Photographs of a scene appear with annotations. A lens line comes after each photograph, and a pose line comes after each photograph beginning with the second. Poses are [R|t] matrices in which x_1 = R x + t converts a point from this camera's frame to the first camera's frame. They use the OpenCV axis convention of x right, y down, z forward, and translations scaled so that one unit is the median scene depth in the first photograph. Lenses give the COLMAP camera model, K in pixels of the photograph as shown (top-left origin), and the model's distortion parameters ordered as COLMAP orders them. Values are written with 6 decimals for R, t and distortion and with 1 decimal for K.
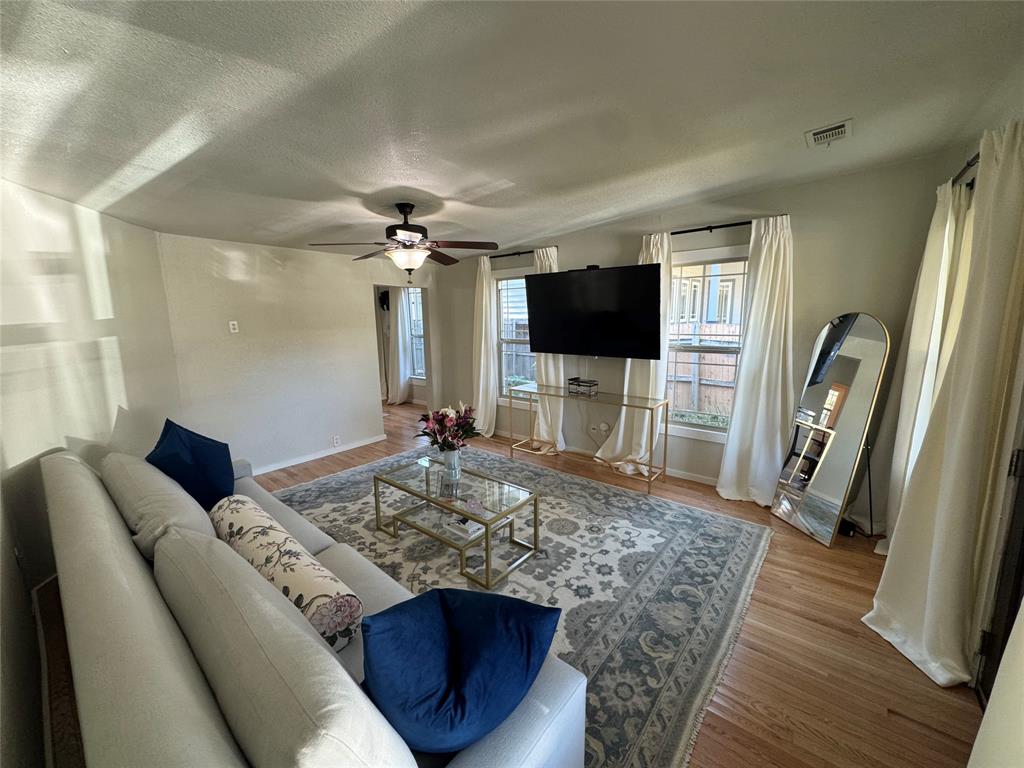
lens RADIAL K [[409.5, 0, 511.5], [0, 409.5, 381.4], [0, 0, 1]] dist [-0.000449, 0.000080]
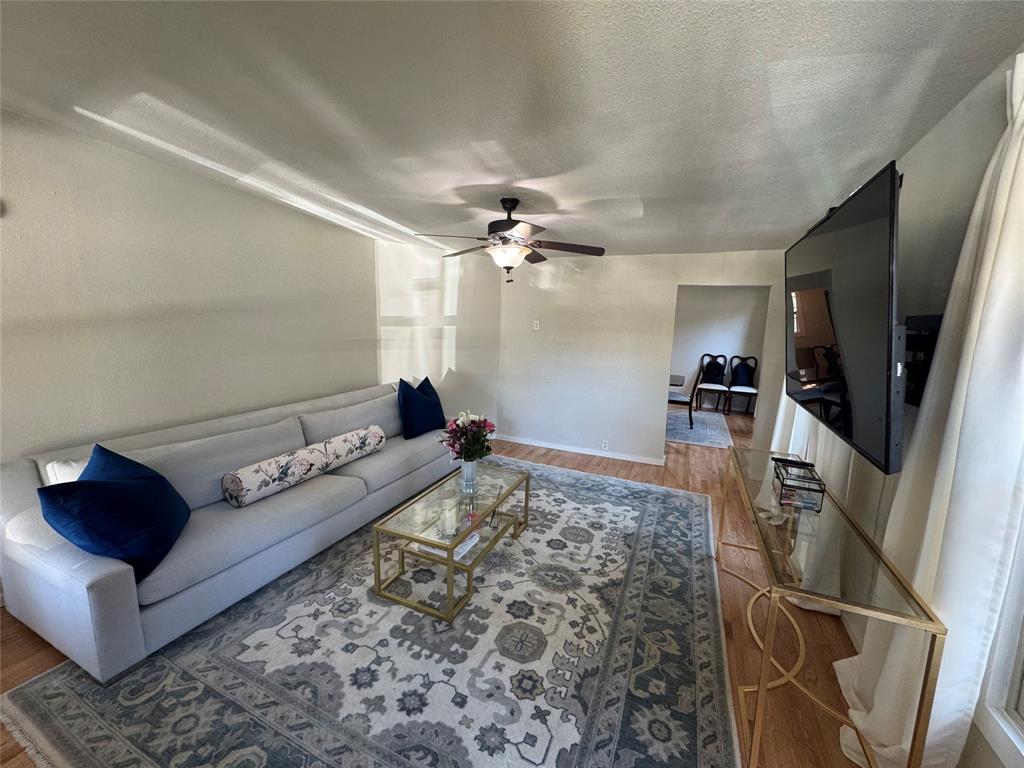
lens RADIAL K [[409.5, 0, 511.5], [0, 409.5, 381.4], [0, 0, 1]] dist [-0.000449, 0.000080]
pose [[0.260907, 0.164715, -0.951208, 0.723141], [-0.188331, 0.975088, 0.117193, -0.131554], [0.946815, 0.148565, 0.285428, 0.793964]]
